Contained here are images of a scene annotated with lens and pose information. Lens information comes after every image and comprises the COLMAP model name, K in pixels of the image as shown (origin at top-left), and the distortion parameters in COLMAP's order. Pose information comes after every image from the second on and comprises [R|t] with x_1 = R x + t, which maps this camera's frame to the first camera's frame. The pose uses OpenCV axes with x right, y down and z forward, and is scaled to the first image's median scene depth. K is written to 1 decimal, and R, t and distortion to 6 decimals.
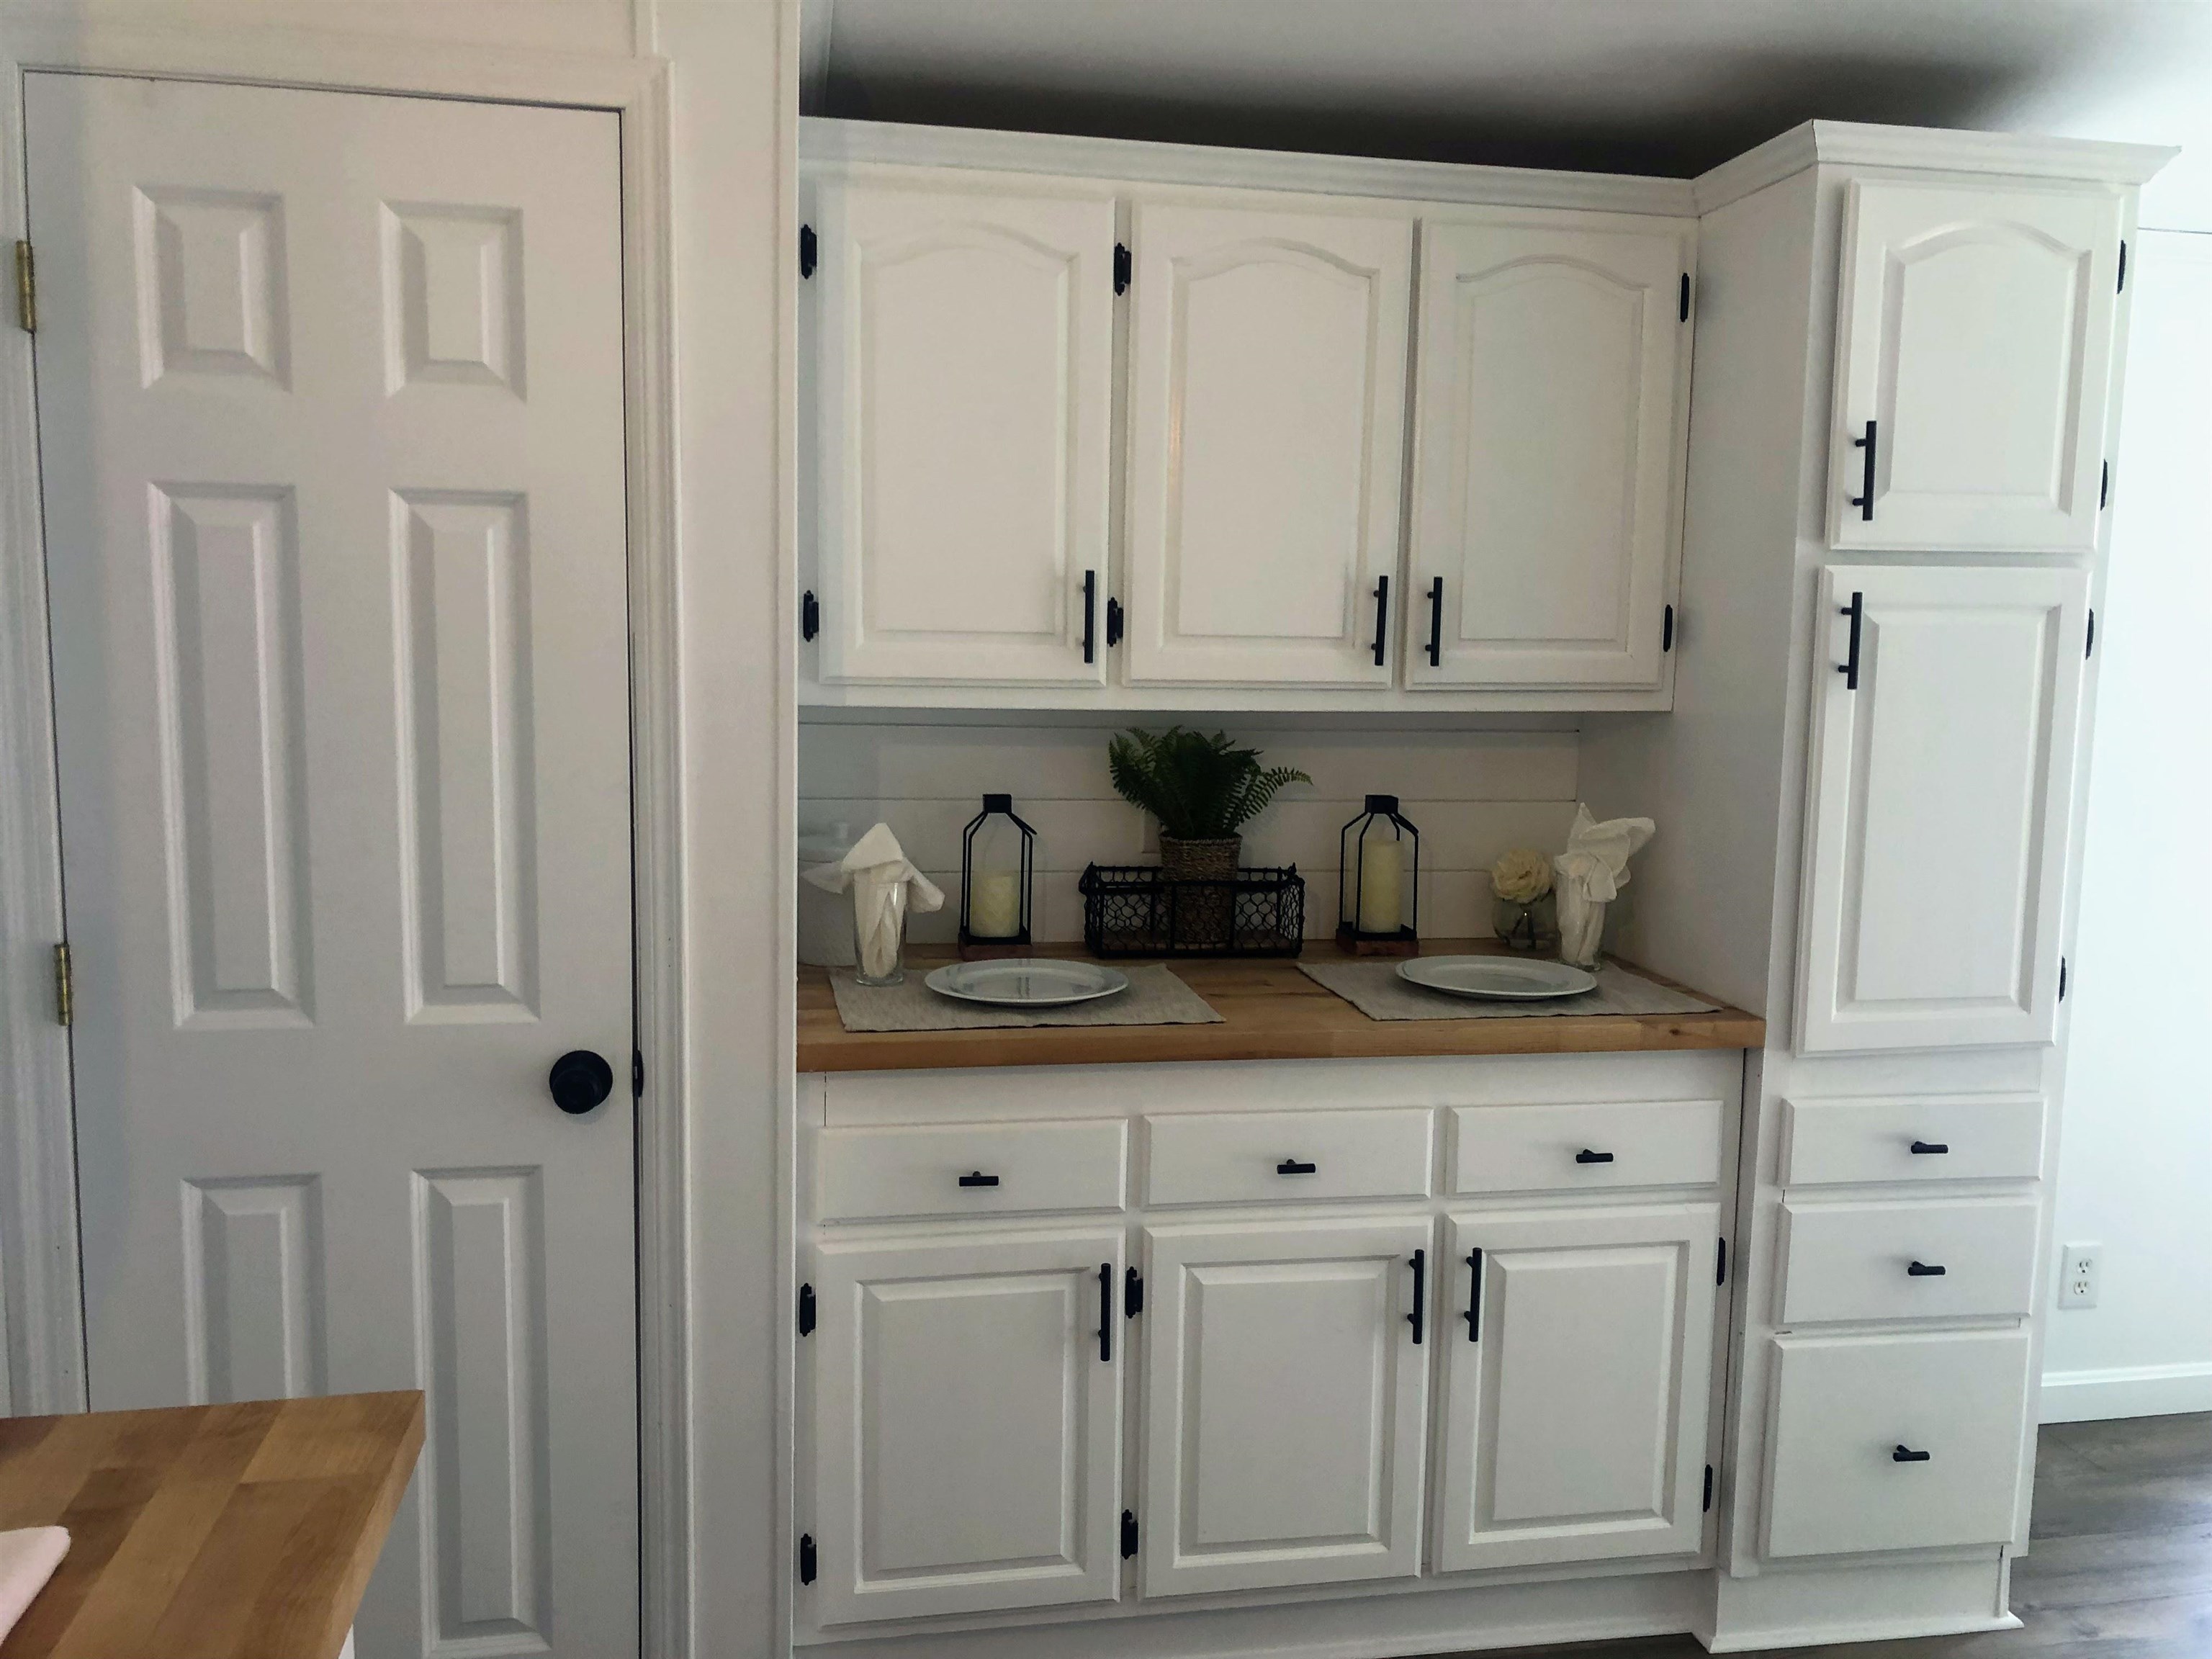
lens RADIAL K [[1860.7, 0, 1111.4], [0, 1860.7, 836.4], [0, 0, 1]] dist [0.032878, -0.018790]
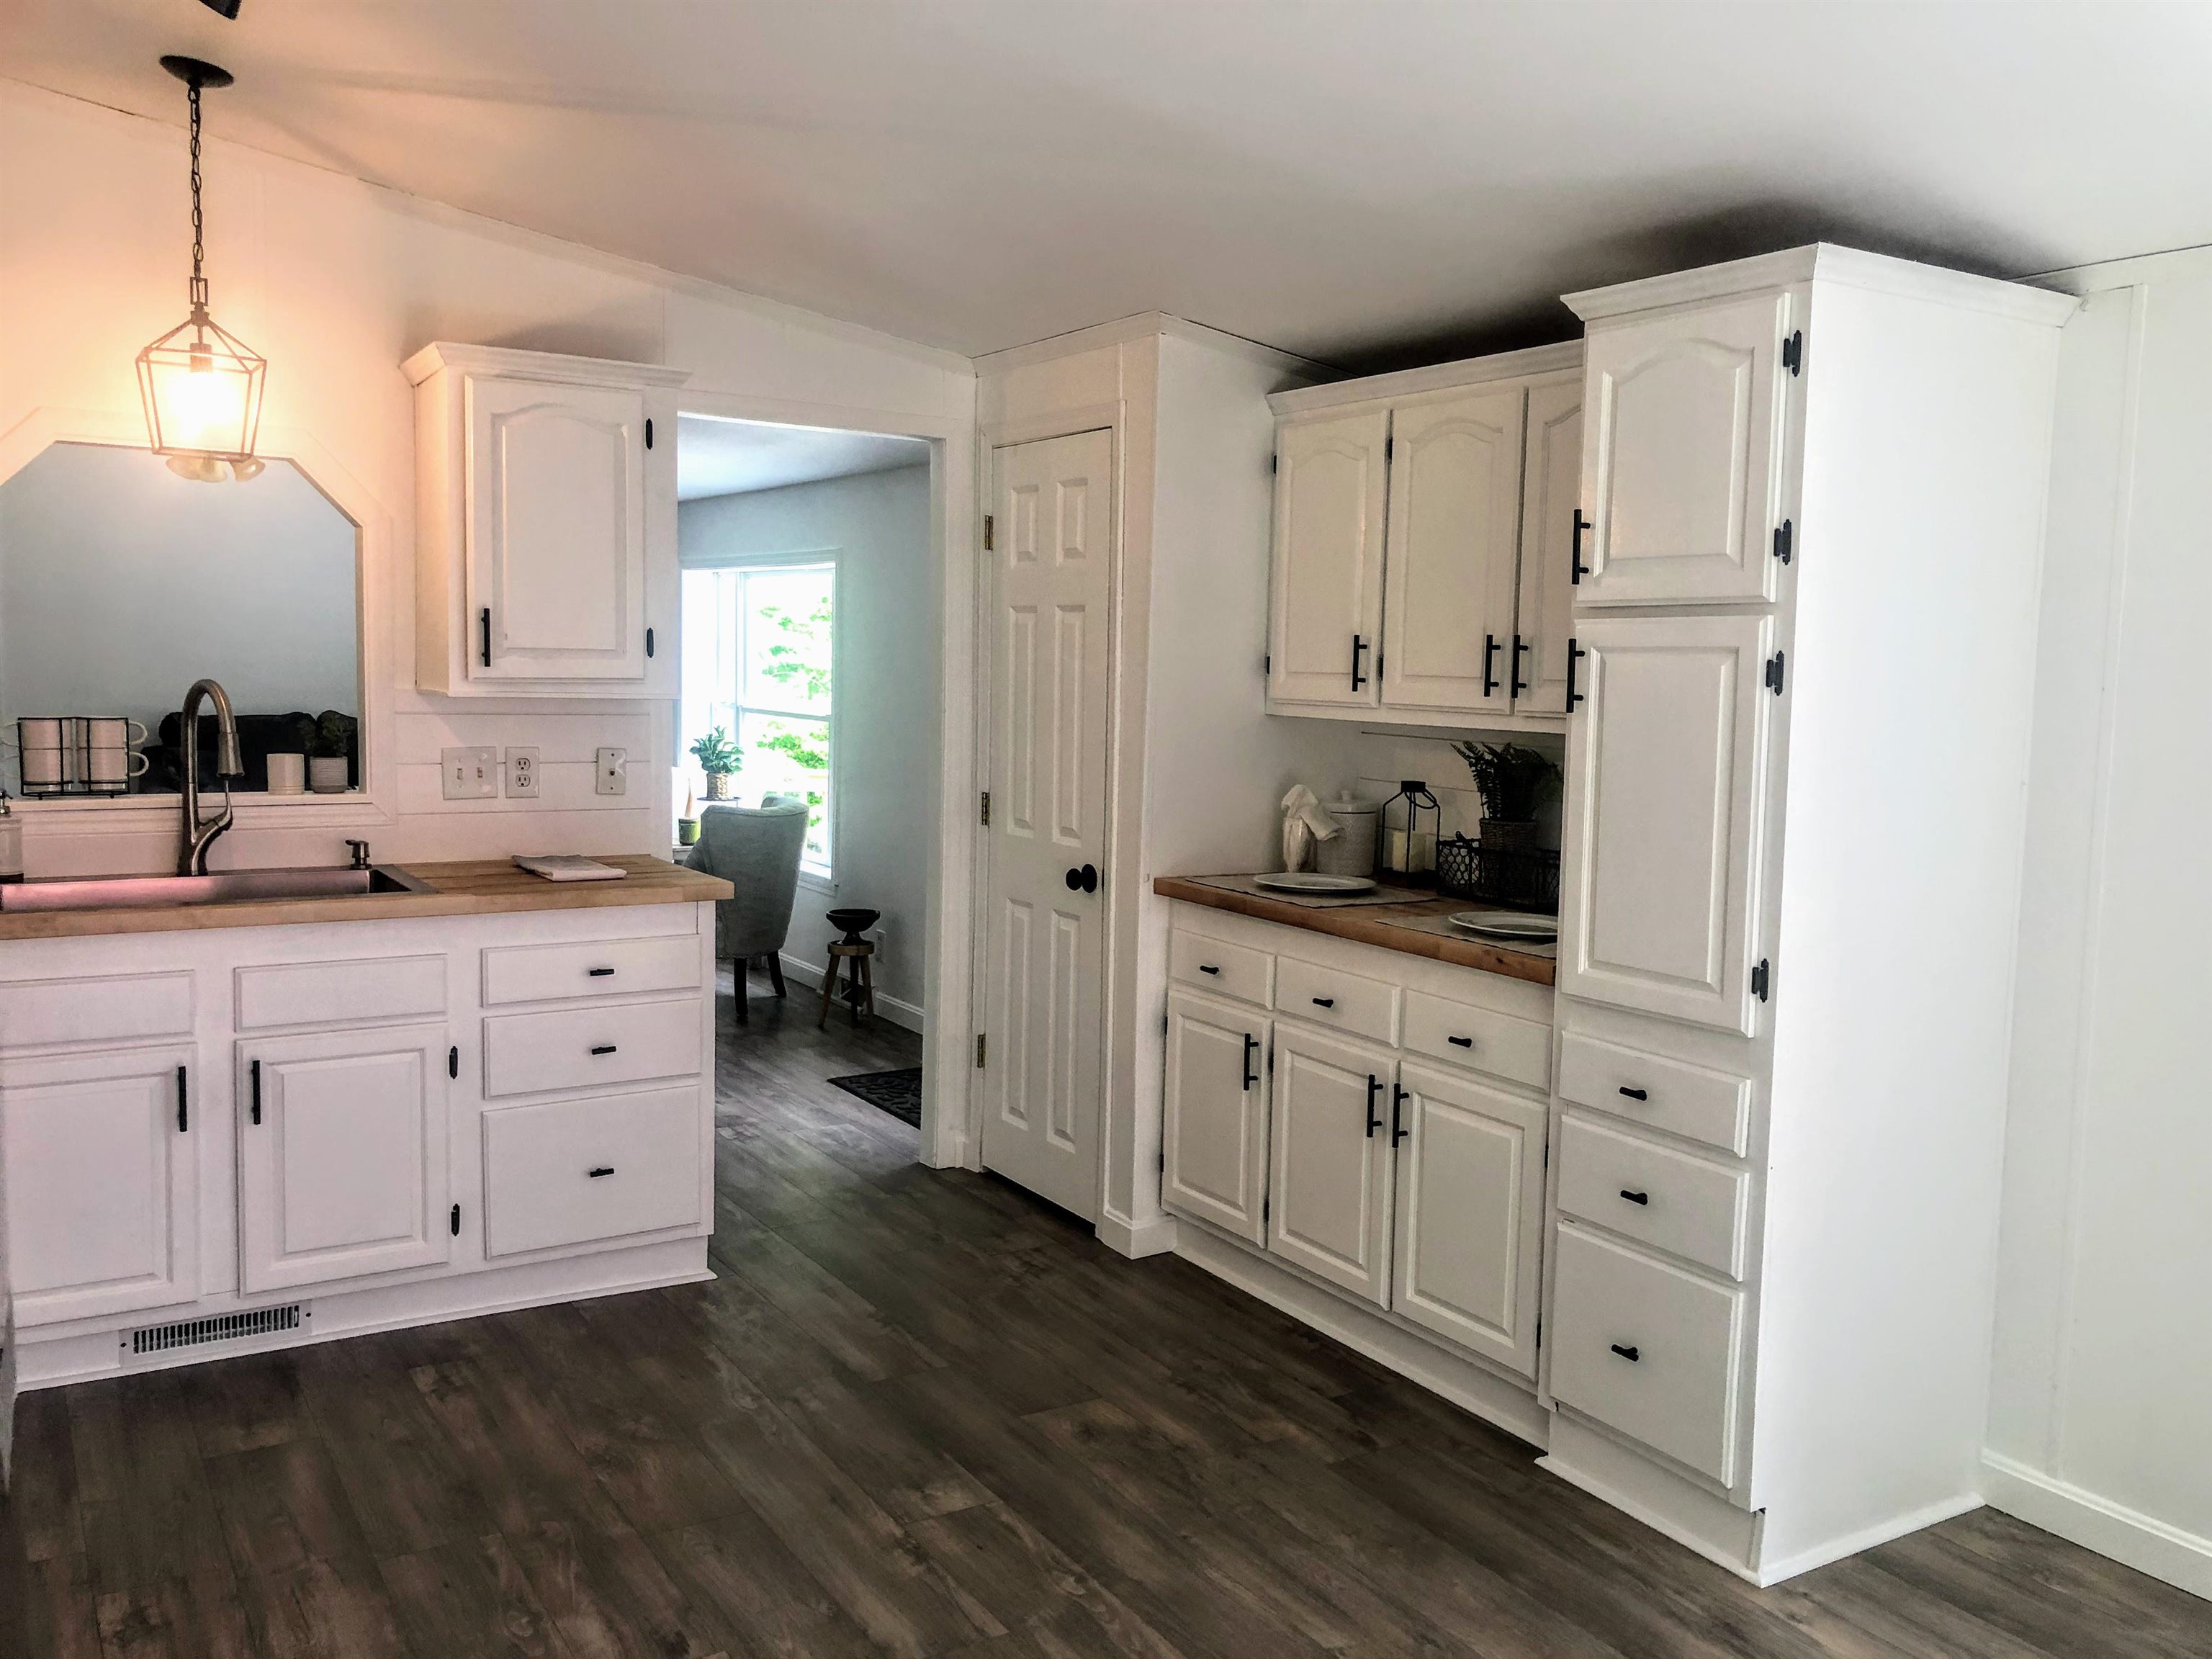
lens RADIAL K [[1860.7, 0, 1123.1], [0, 1860.7, 817.5], [0, 0, 1]] dist [0.032878, -0.018790]
pose [[0.343343, 0.070306, -0.936575, 1.459620], [-0.131714, 0.990944, 0.026101, 0.000973], [0.929928, 0.114399, 0.349494, 0.252028]]
